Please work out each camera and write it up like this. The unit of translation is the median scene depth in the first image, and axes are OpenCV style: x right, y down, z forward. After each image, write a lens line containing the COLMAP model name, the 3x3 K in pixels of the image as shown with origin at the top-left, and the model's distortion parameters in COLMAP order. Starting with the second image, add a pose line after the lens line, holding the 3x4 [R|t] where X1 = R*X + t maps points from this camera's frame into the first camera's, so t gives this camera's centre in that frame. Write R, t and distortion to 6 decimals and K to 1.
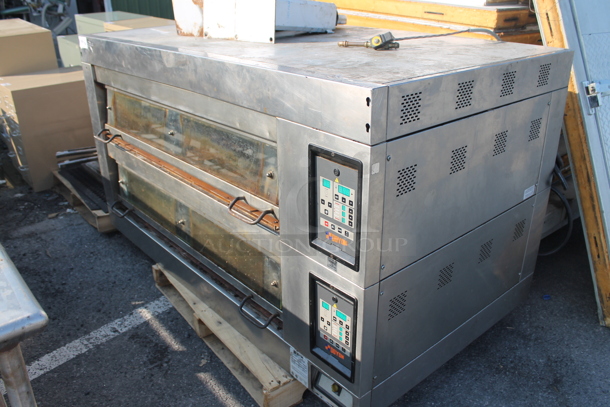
lens RADIAL K [[506.8, 0, 305.8], [0, 506.8, 203.1], [0, 0, 1]] dist [-0.006295, 0.006230]
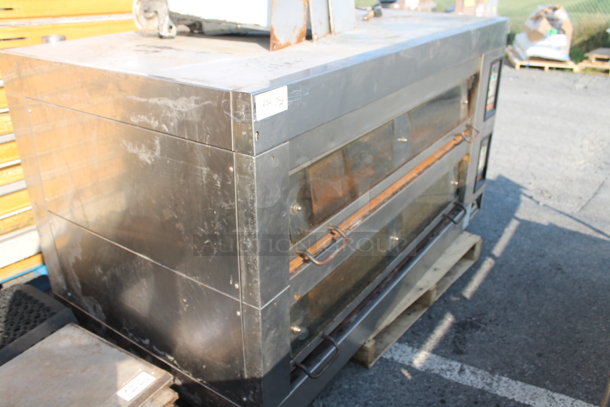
lens RADIAL K [[506.8, 0, 304.9], [0, 506.8, 203.1], [0, 0, 1]] dist [-0.006295, 0.006230]
pose [[-0.238097, -0.409851, 0.880529, -1.026533], [0.392446, 0.788698, 0.473225, -0.528207], [-0.888423, 0.458234, -0.026942, 1.205364]]
